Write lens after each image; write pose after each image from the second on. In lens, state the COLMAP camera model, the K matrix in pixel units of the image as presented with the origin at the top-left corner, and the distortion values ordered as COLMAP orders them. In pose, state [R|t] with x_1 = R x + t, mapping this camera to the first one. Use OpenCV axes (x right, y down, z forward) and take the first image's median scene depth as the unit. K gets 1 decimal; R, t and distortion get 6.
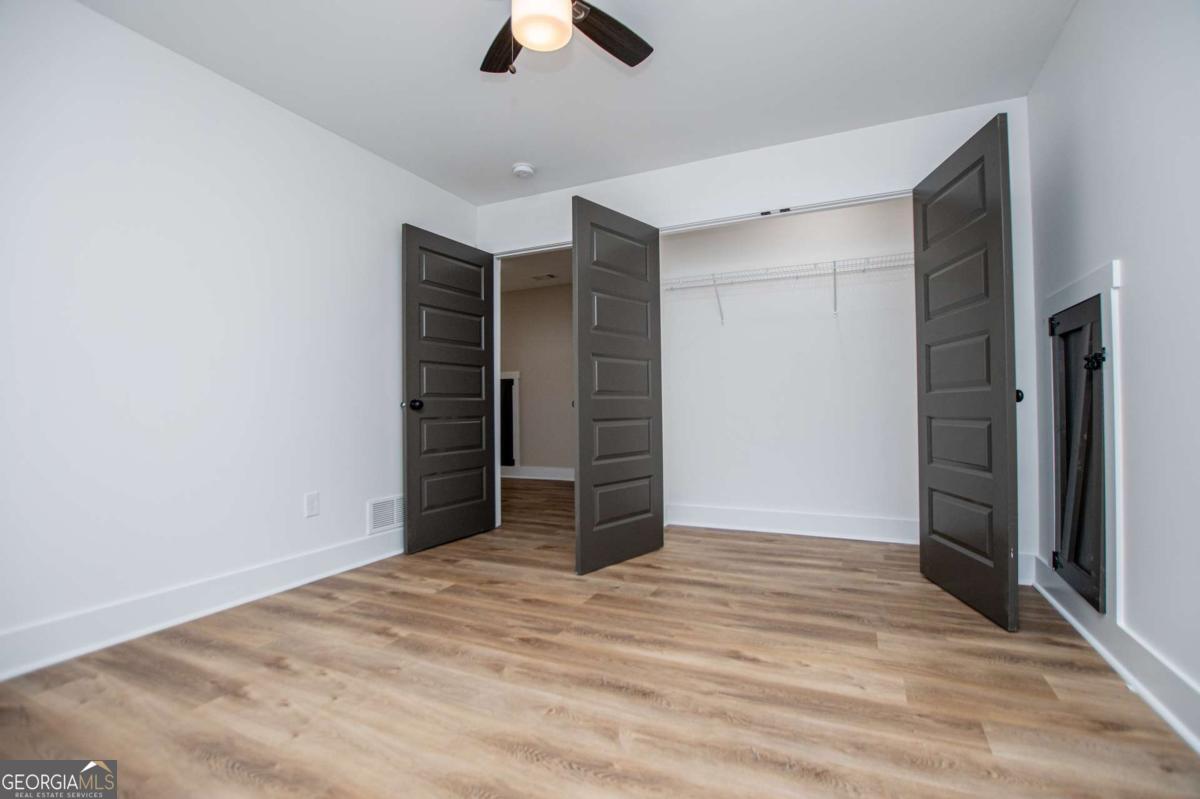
lens RADIAL K [[539.0, 0, 605.6], [0, 539.0, 400.4], [0, 0, 1]] dist [-0.024966, -0.000281]
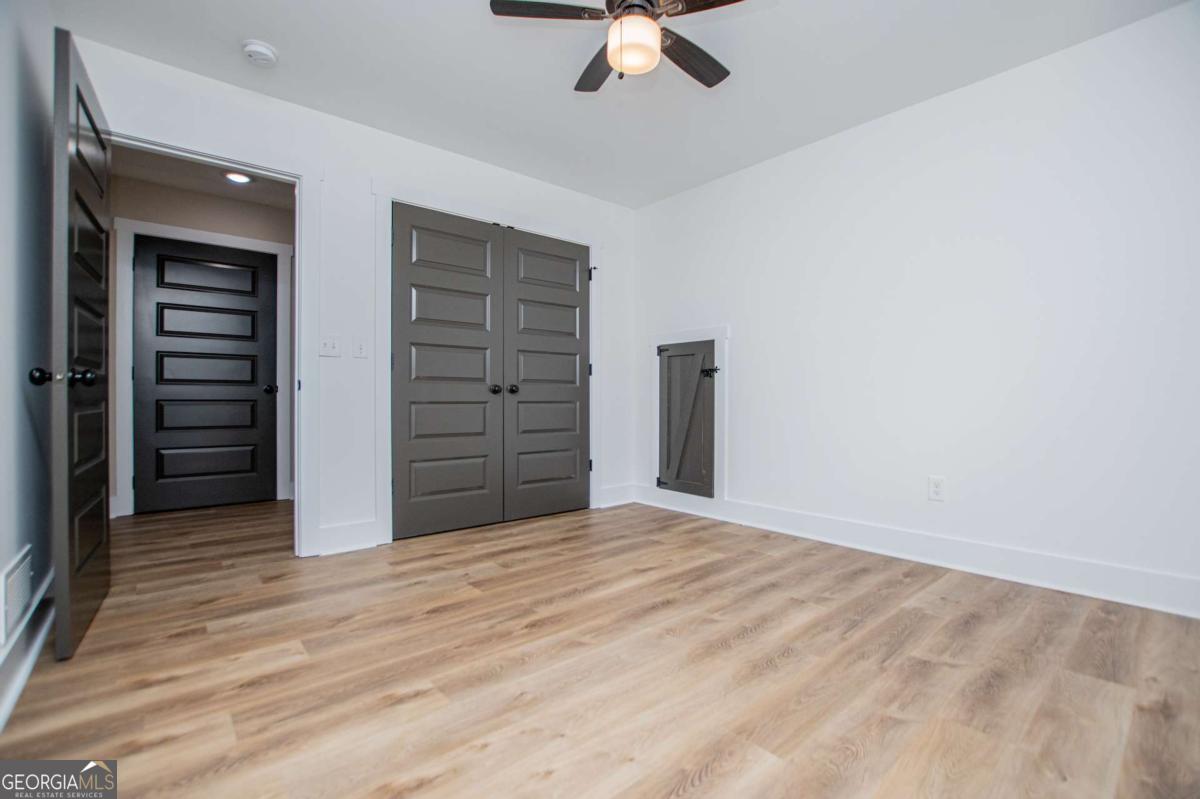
lens RADIAL K [[530.3, 0, 610.8], [0, 530.3, 398.2], [0, 0, 1]] dist [-0.026265, 0.000119]
pose [[0.403485, 0.011565, 0.914913, -0.905772], [-0.019577, 0.999800, -0.004004, 0.031453], [-0.914777, -0.016296, 0.403630, 0.452685]]
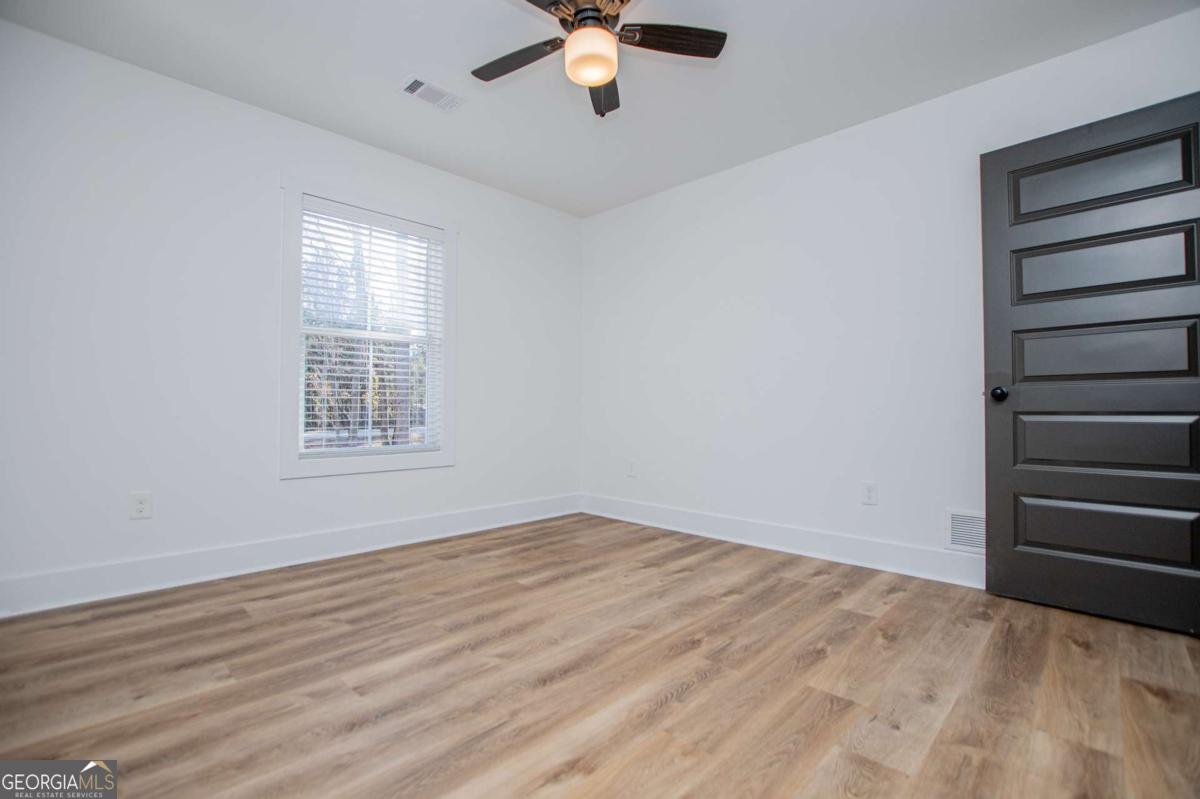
lens RADIAL K [[539.0, 0, 605.6], [0, 539.0, 400.4], [0, 0, 1]] dist [-0.024966, -0.000281]
pose [[-0.323319, -0.005667, -0.946273, 0.743146], [0.014975, 0.999826, -0.011104, 0.025890], [0.946172, -0.017760, -0.323178, 1.081539]]
